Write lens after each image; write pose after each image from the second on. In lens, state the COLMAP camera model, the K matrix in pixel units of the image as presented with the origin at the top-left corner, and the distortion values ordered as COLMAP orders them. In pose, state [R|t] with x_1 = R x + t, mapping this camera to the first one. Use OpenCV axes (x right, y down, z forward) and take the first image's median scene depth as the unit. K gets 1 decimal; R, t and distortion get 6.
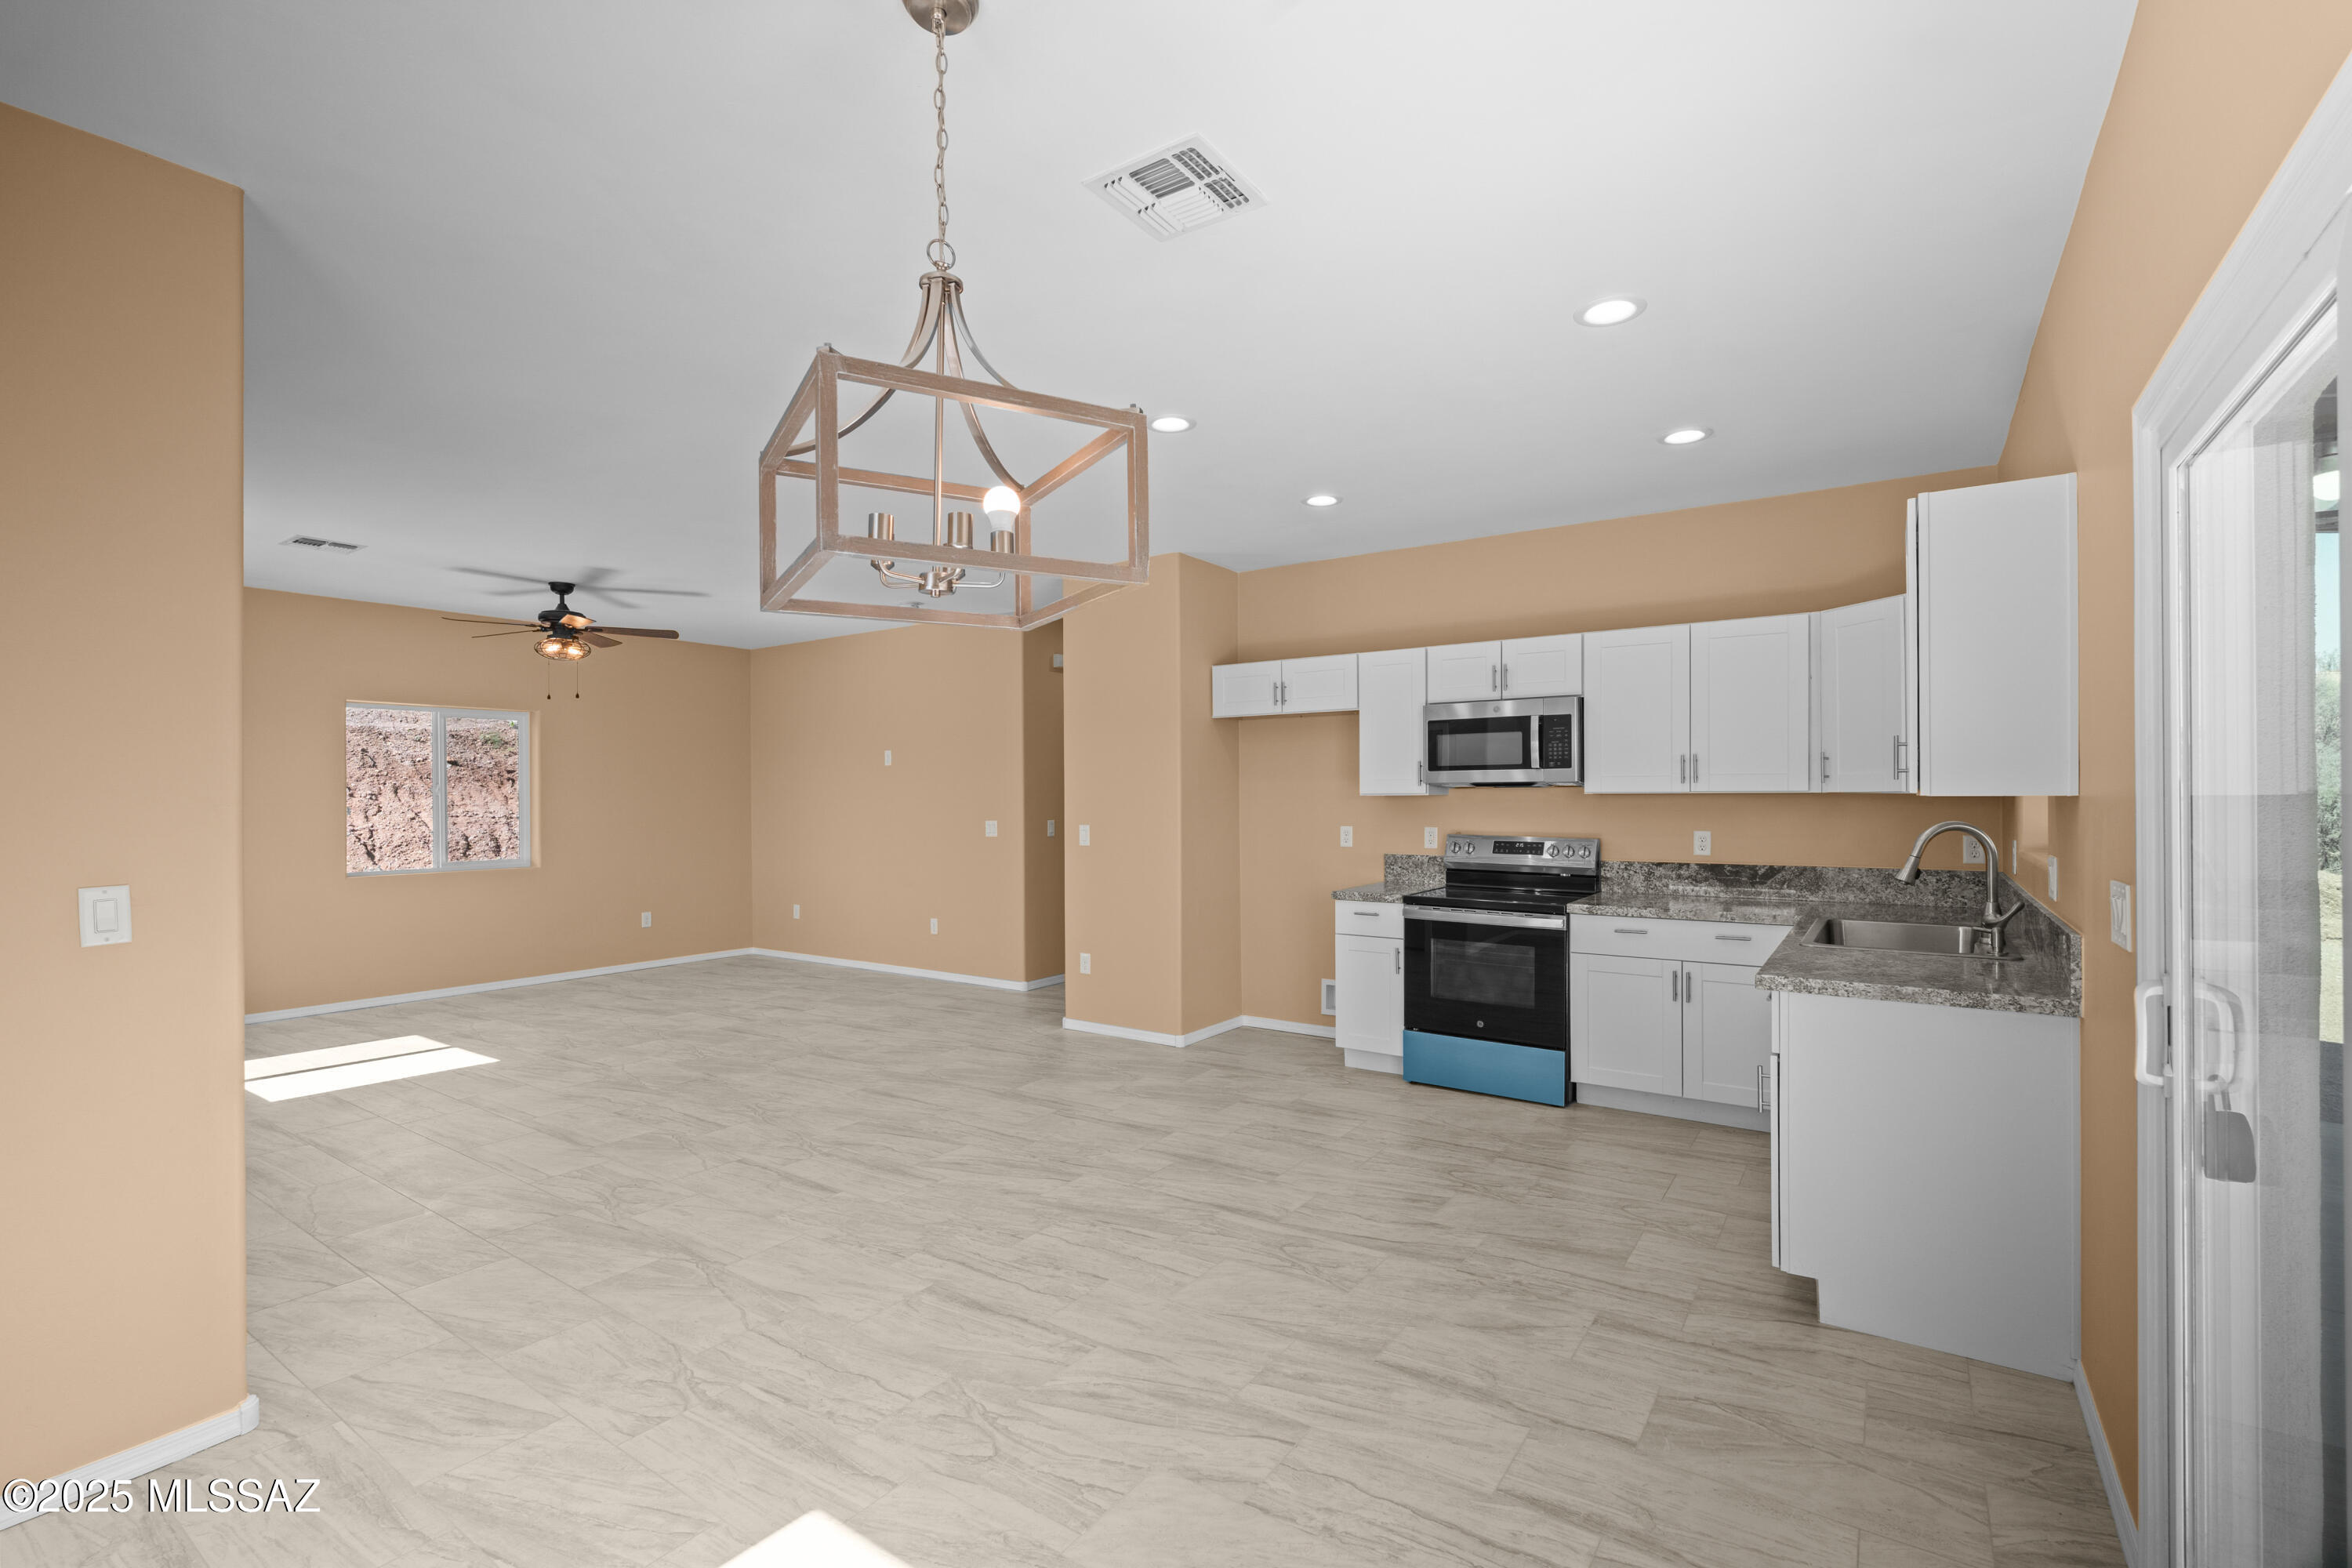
lens RADIAL K [[1040.4, 0, 1168.3], [0, 1040.4, 798.1], [0, 0, 1]] dist [-0.002893, -0.000313]
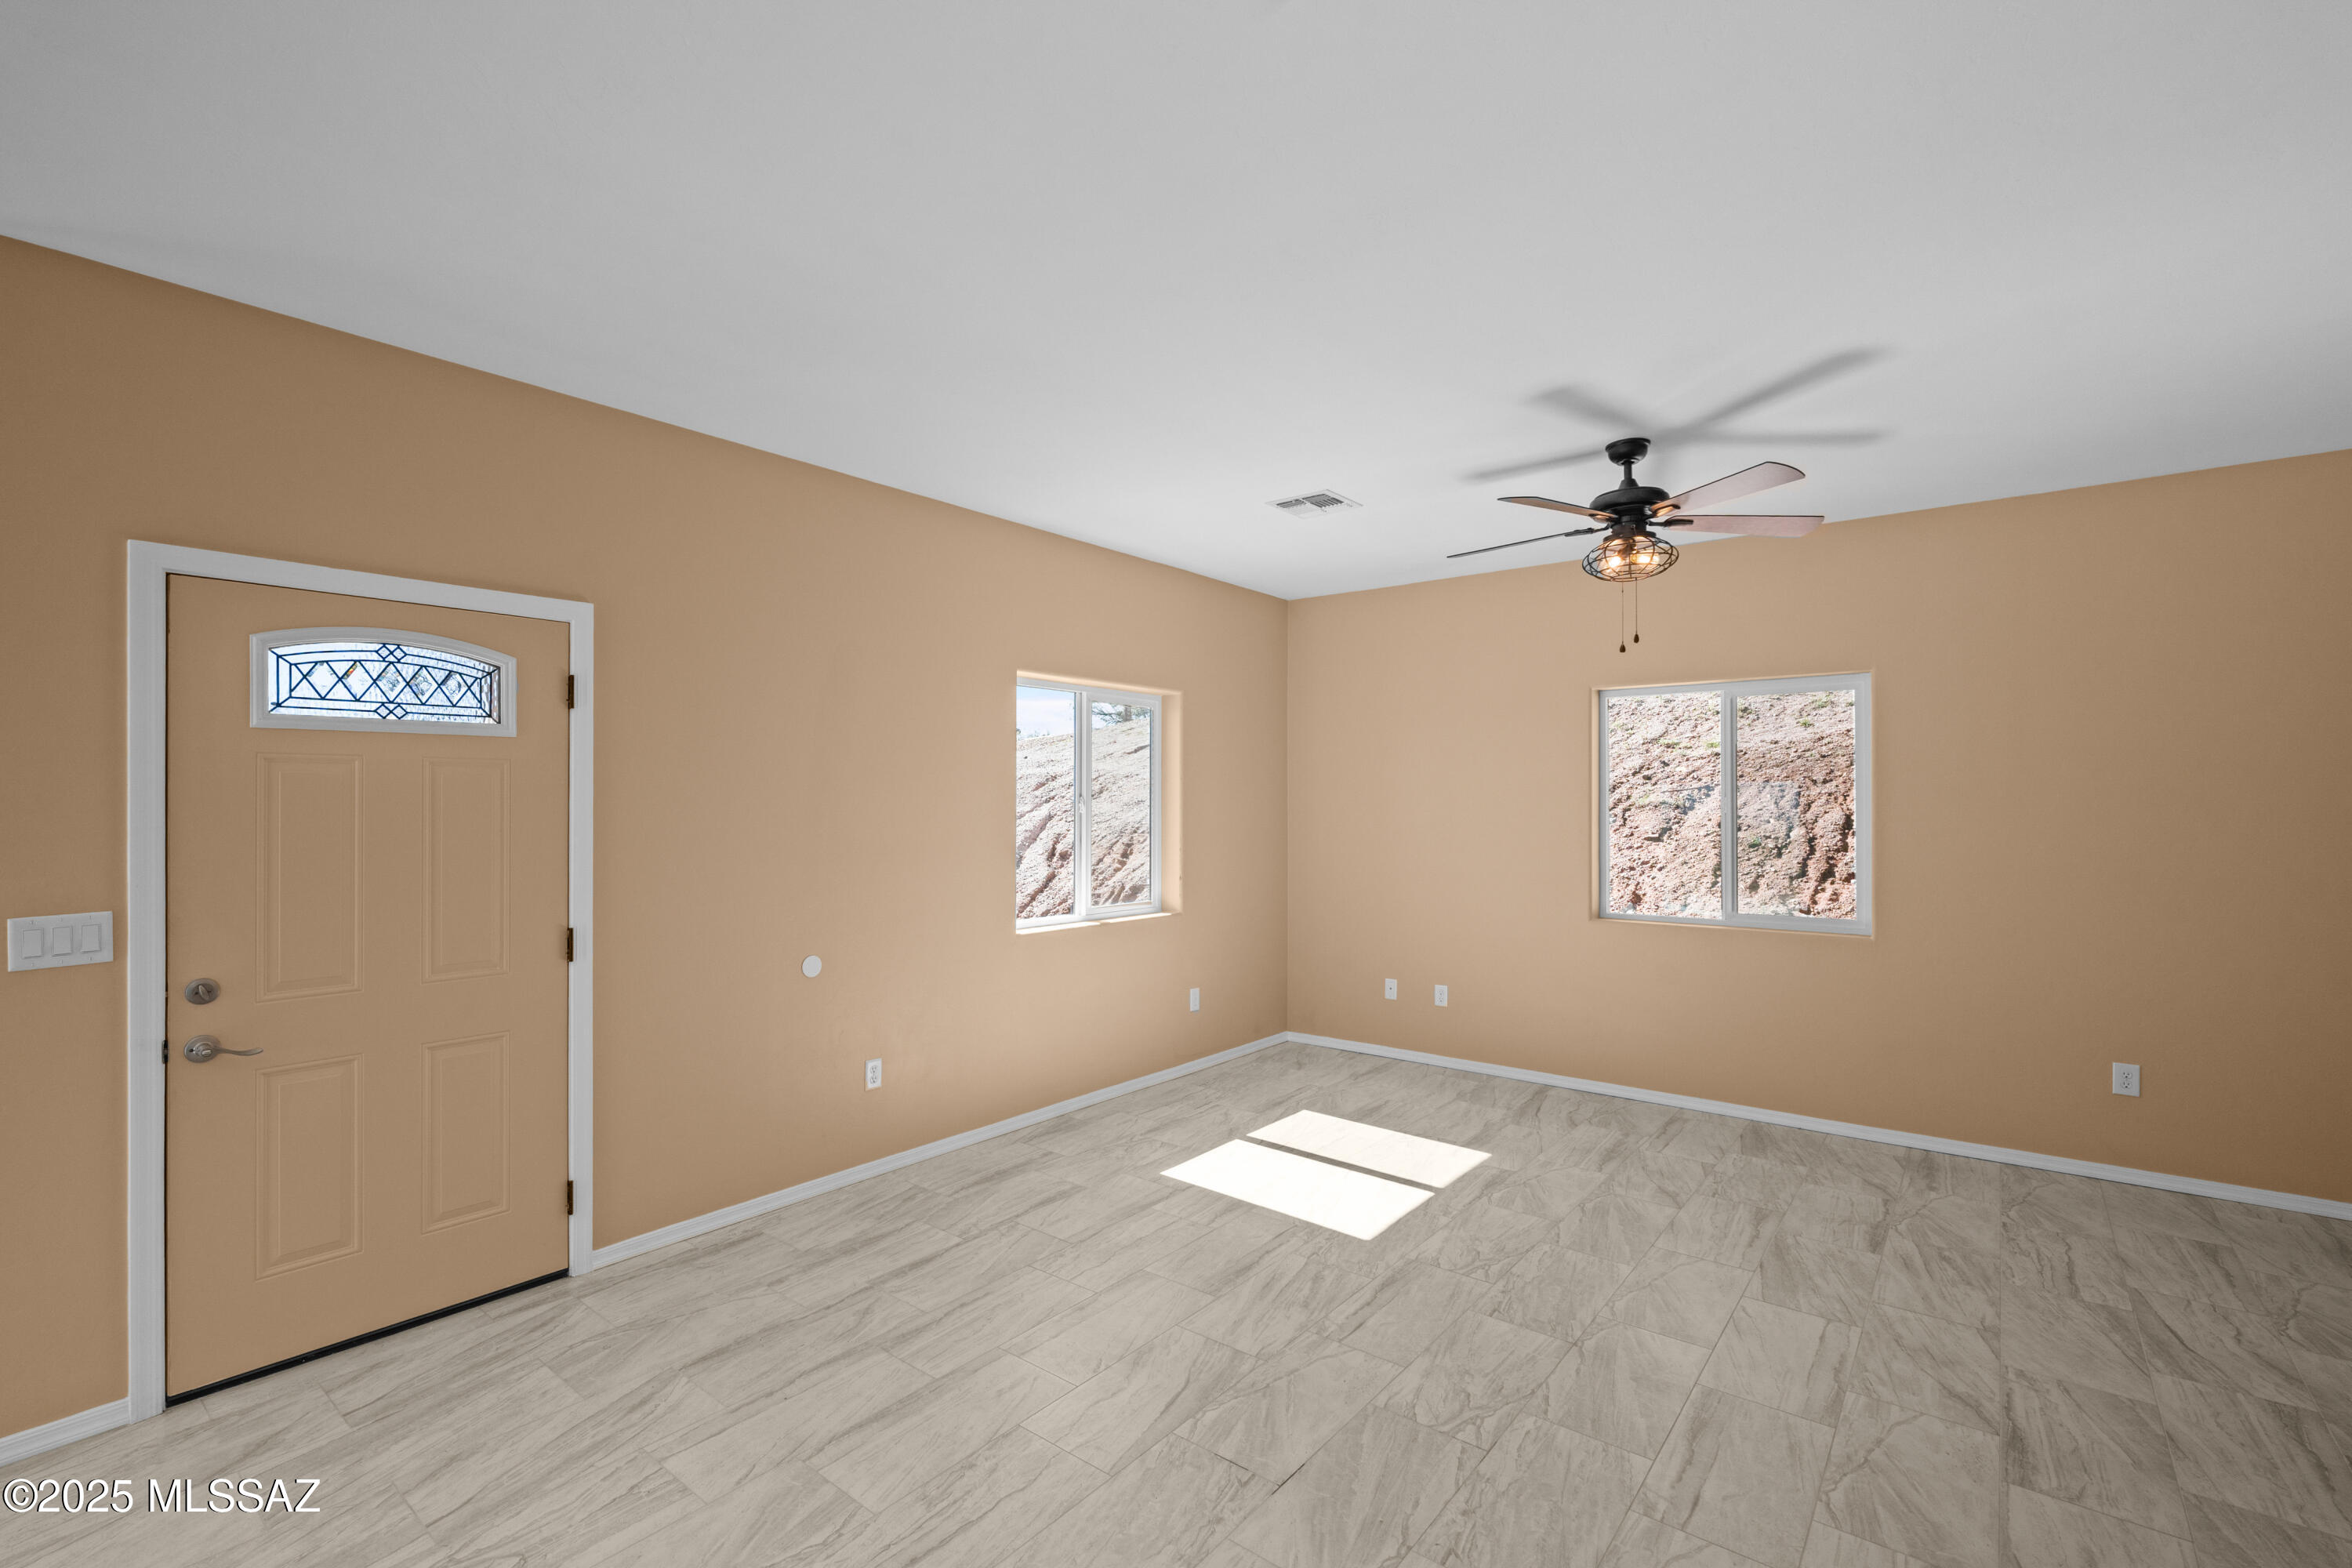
lens RADIAL K [[1038.0, 0, 1164.9], [0, 1038.0, 798.1], [0, 0, 1]] dist [-0.002947, -0.000034]
pose [[-0.069362, 0.001047, -0.997591, -0.009865], [0.000185, 0.999999, 0.001037, -0.025739], [0.997592, -0.000113, -0.069362, 1.412858]]
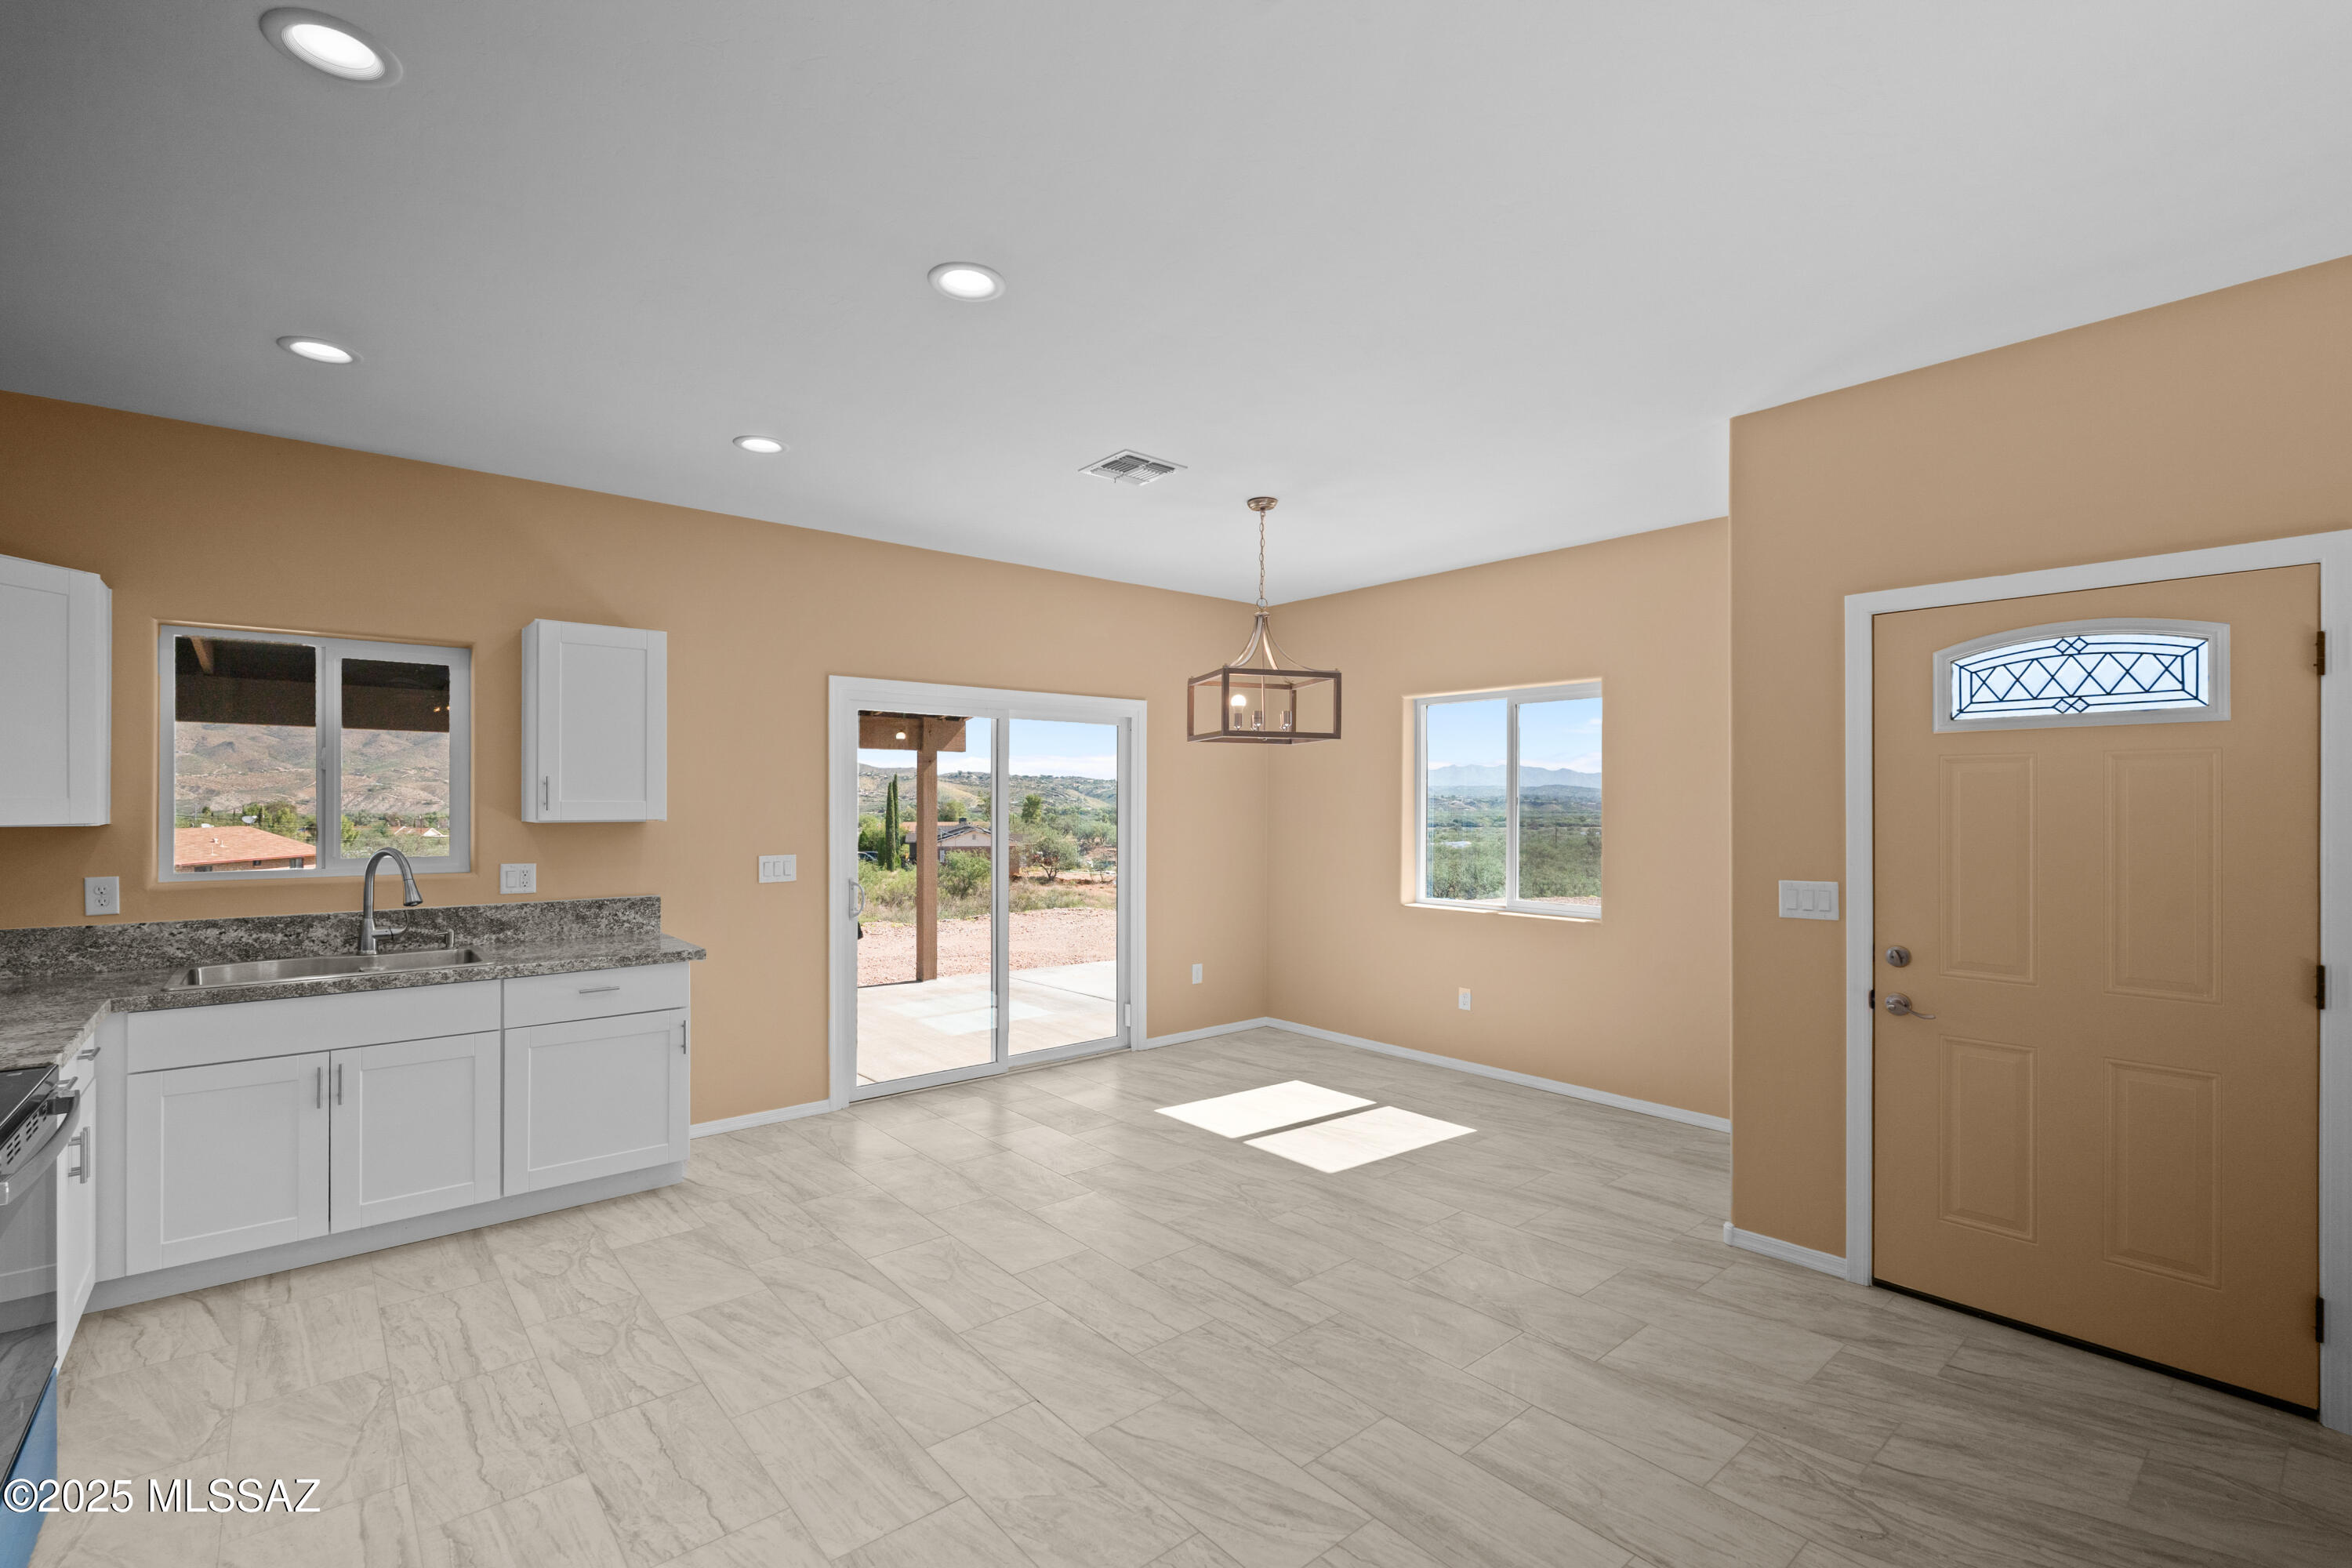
lens RADIAL K [[1040.4, 0, 1168.3], [0, 1040.4, 798.1], [0, 0, 1]] dist [-0.002893, -0.000313]
pose [[-0.966923, 0.004556, 0.255030, -0.308913], [0.003936, 0.999988, -0.002943, -0.022791], [-0.255040, -0.001842, -0.966929, 1.686118]]
